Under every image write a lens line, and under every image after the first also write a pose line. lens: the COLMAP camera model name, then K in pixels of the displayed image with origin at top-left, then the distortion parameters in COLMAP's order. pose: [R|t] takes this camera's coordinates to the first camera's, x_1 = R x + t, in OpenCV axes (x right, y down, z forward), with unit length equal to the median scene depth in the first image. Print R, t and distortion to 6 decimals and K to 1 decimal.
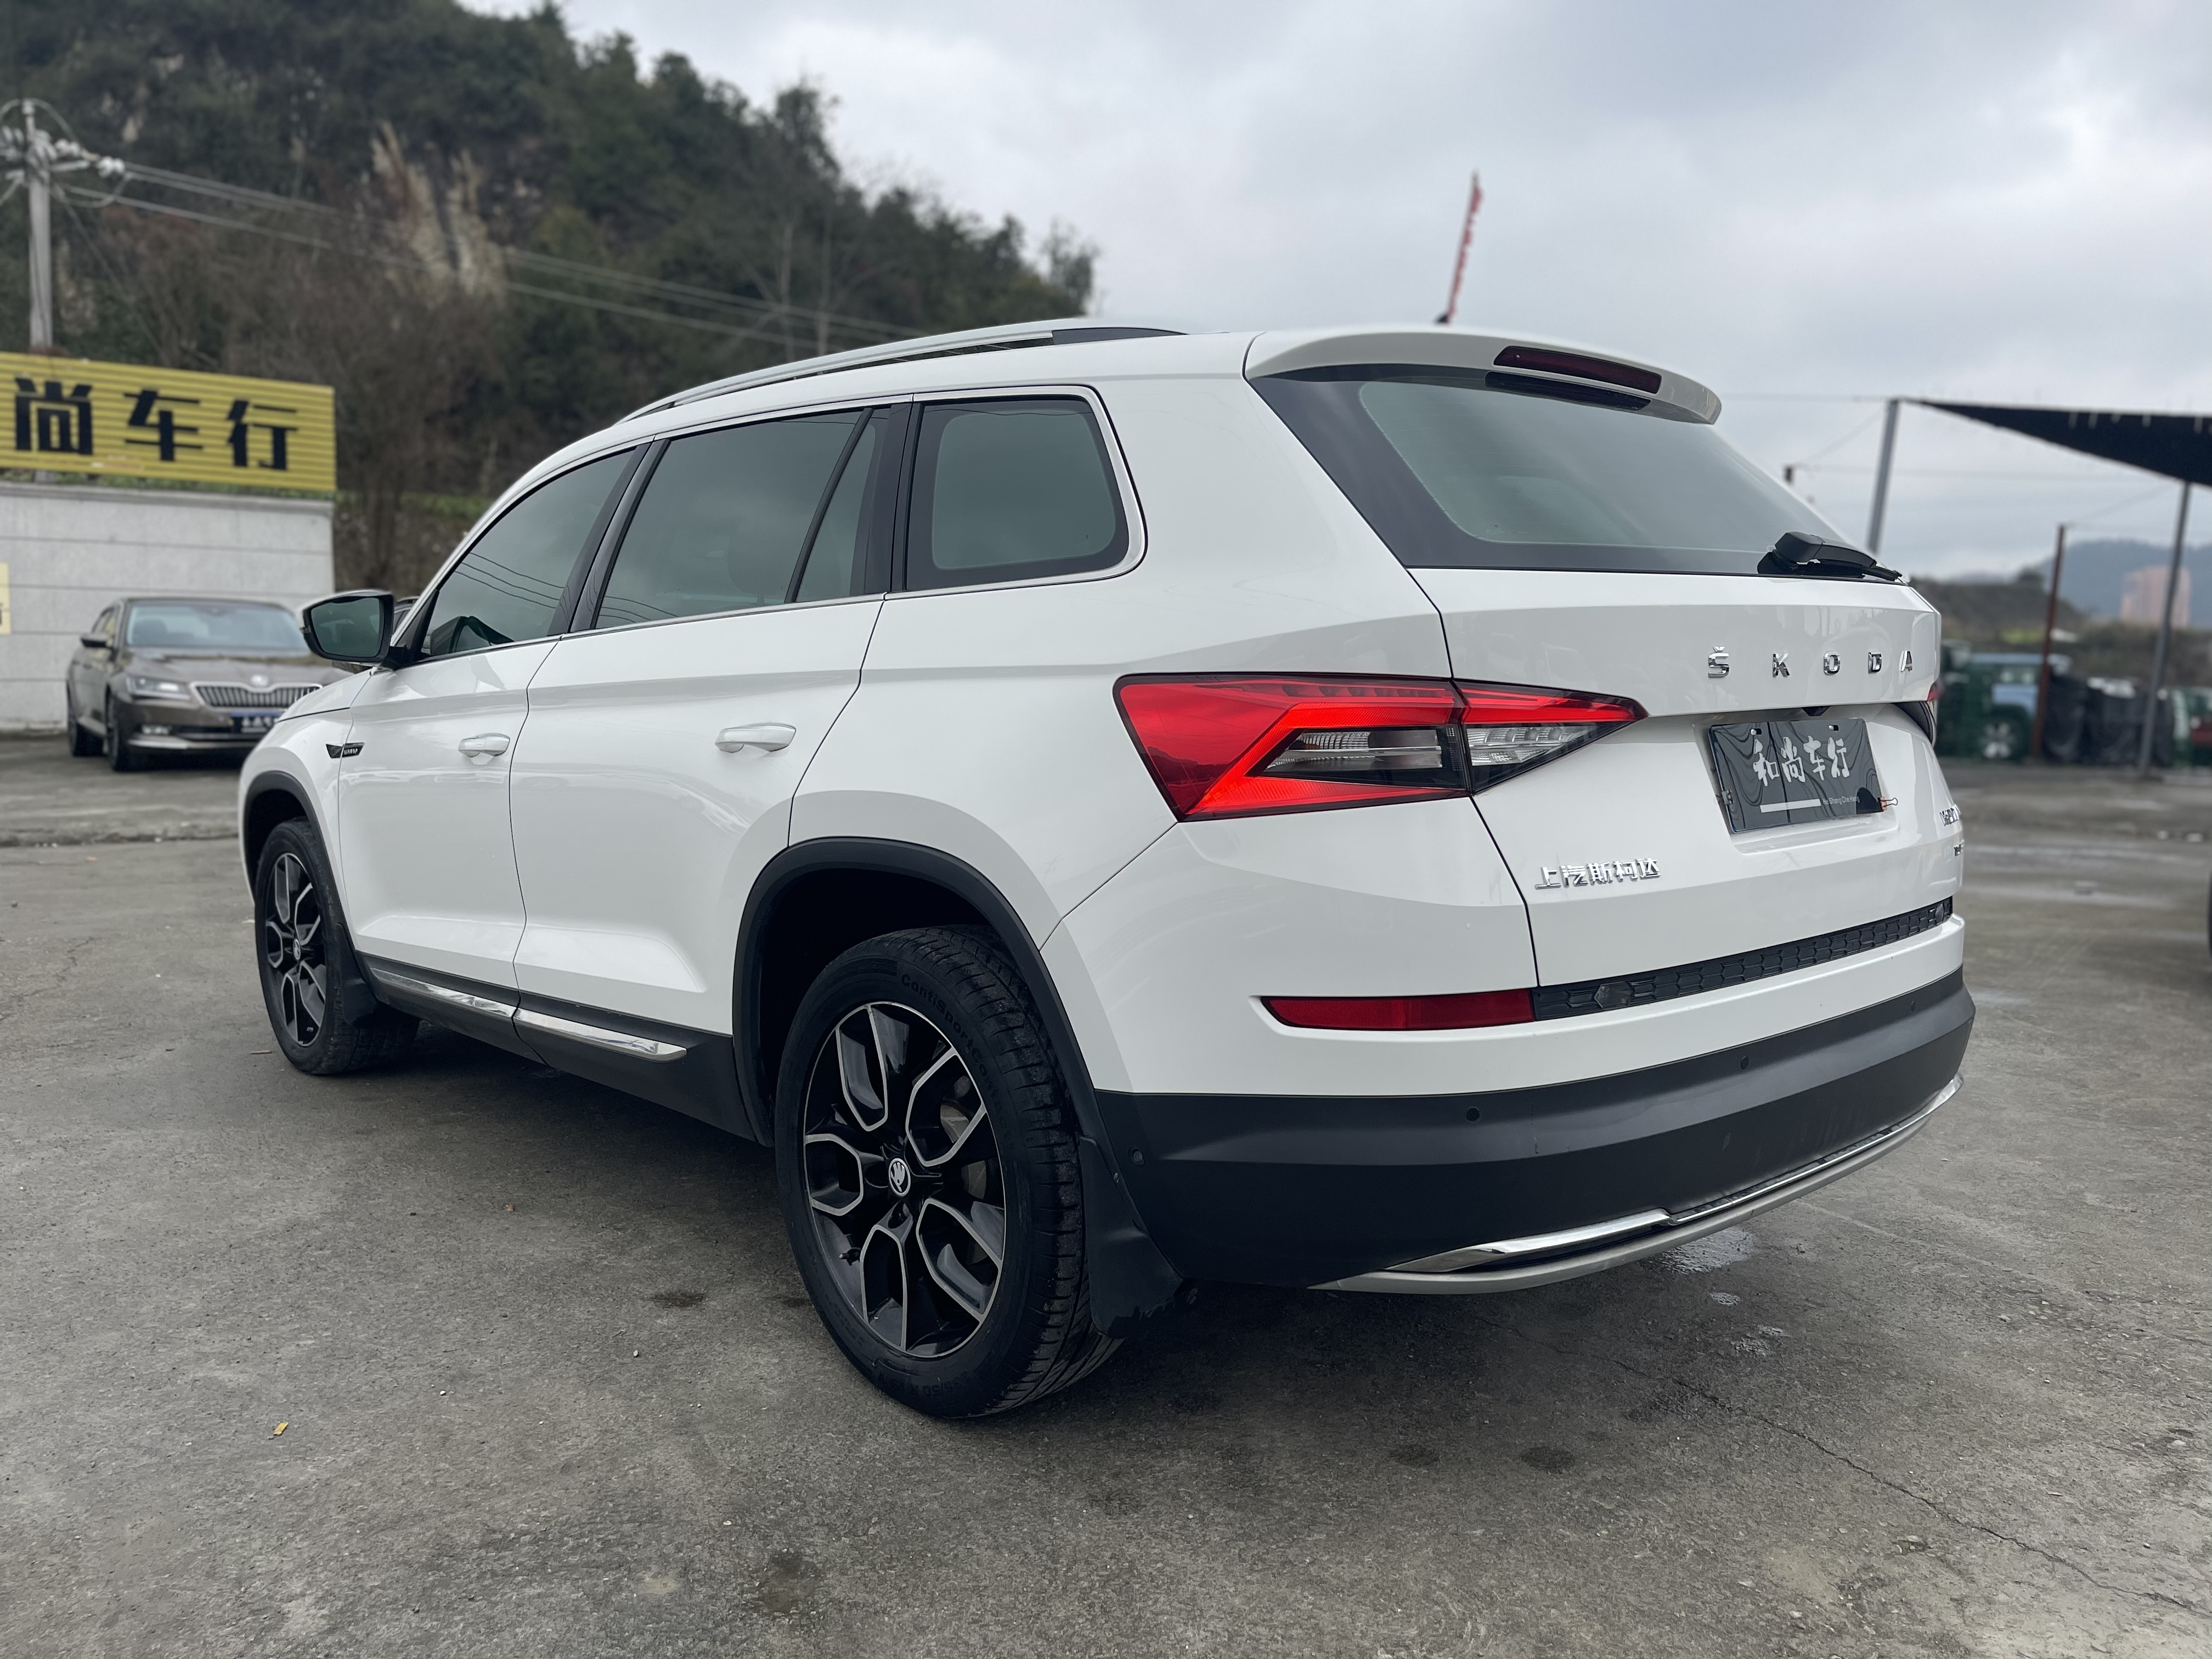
lens RADIAL K [[1665.4, 0, 1103.4], [0, 1665.4, 826.7], [0, 0, 1]] dist [0.058809, -0.089487]
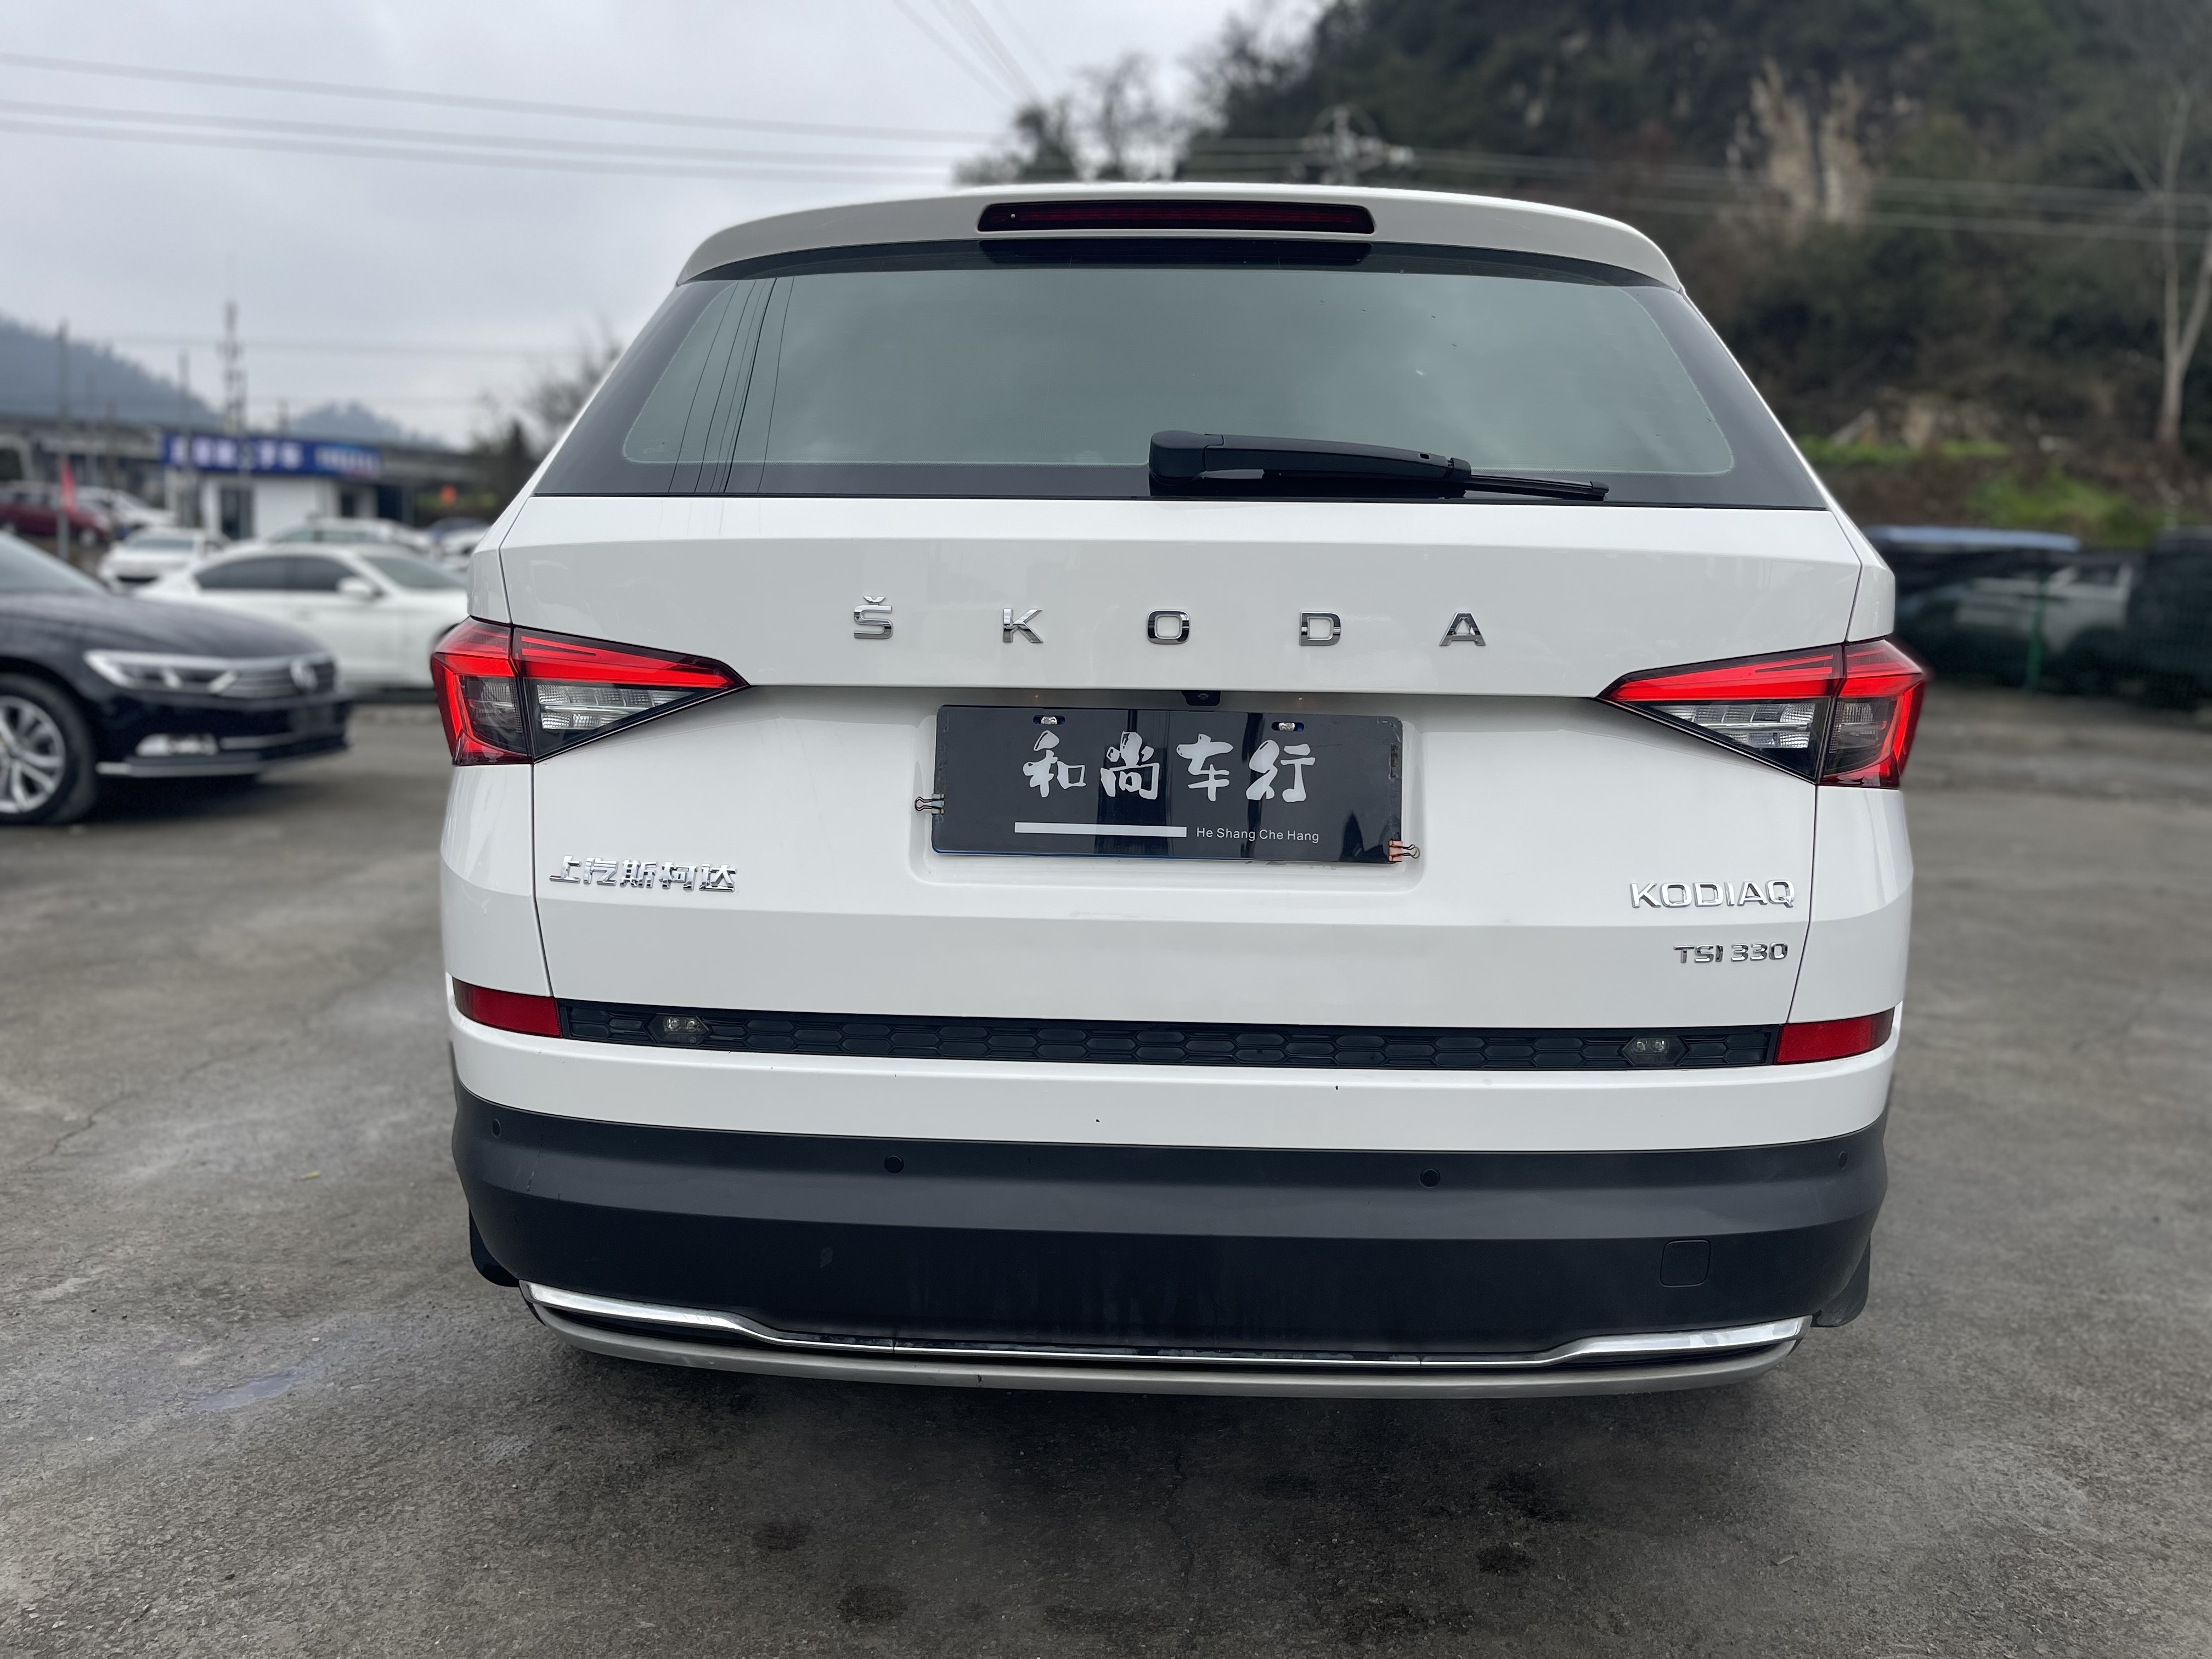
lens RADIAL K [[1665.4, 0, 1113.5], [0, 1665.4, 817.8], [0, 0, 1]] dist [0.058809, -0.089487]
pose [[0.725916, 0.108287, -0.679205, 0.062345], [-0.088273, 0.994029, 0.064137, -0.004398], [0.682095, 0.013397, 0.731141, 0.035299]]
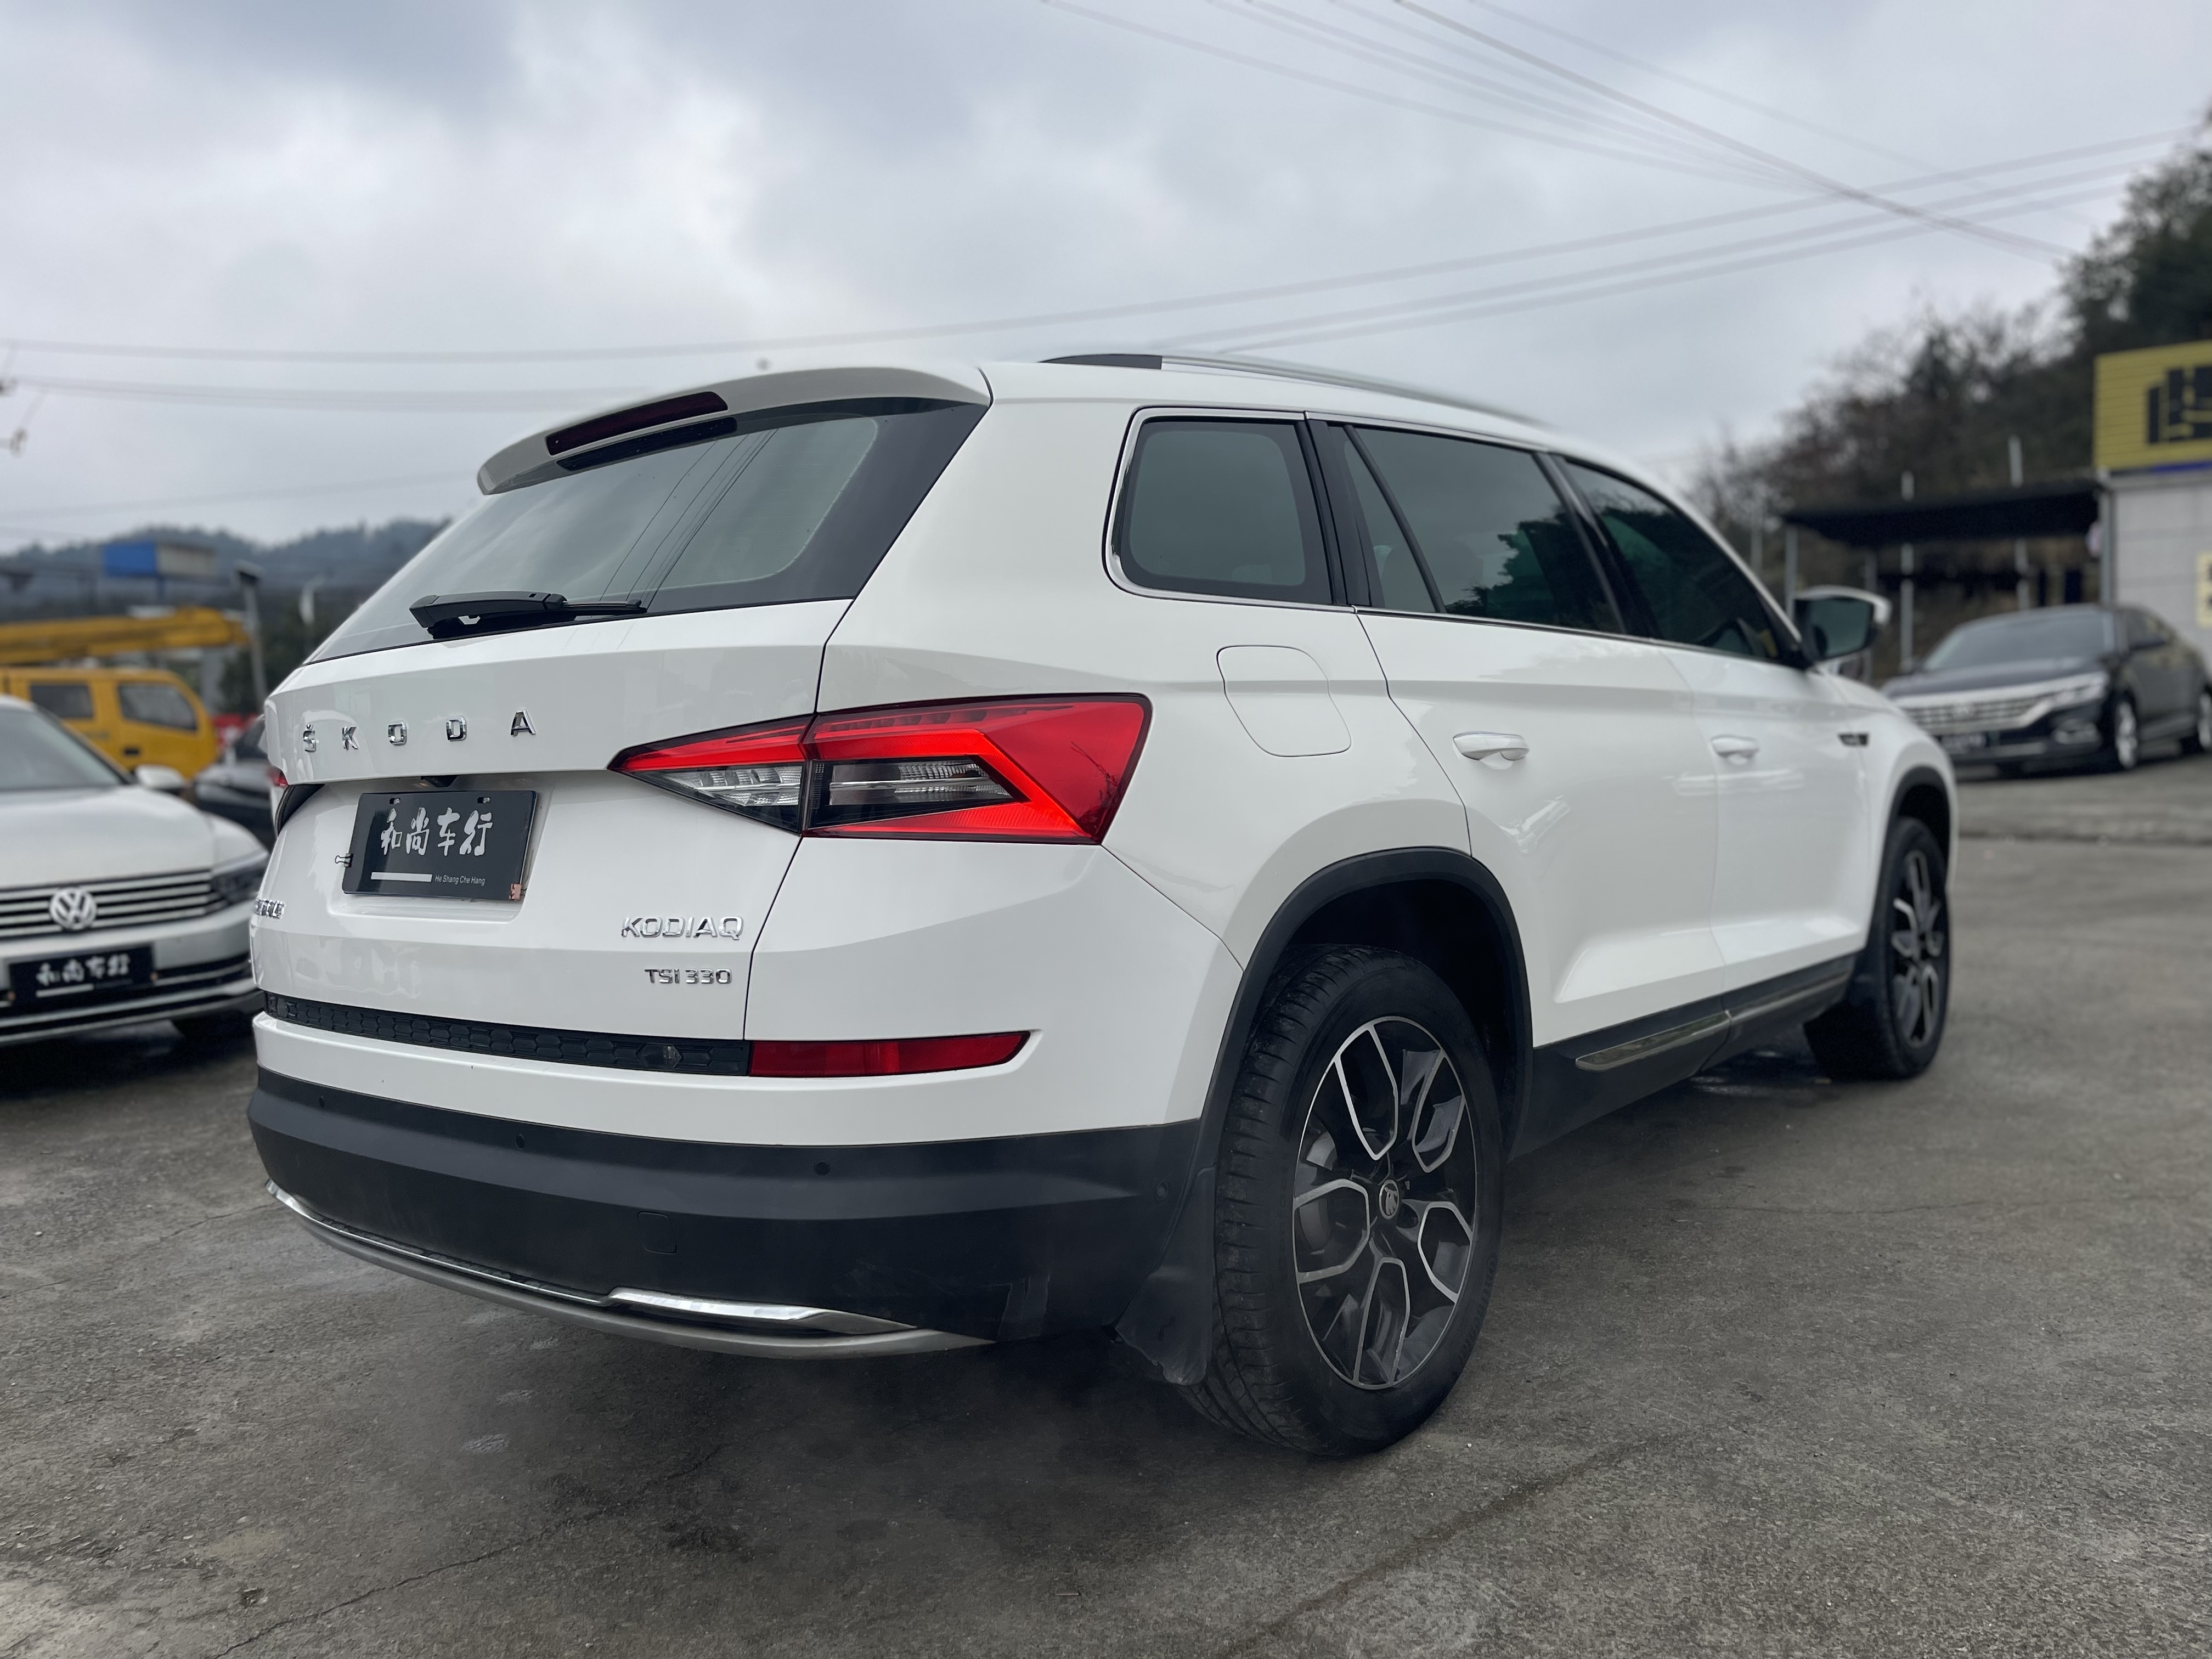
lens RADIAL K [[1665.4, 0, 1122.3], [0, 1665.4, 831.2], [0, 0, 1]] dist [0.058809, -0.089487]
pose [[0.163572, 0.058625, -0.984788, 0.102864], [-0.043639, 0.997686, 0.052145, -0.007768], [0.985566, 0.034446, 0.165752, 0.088723]]
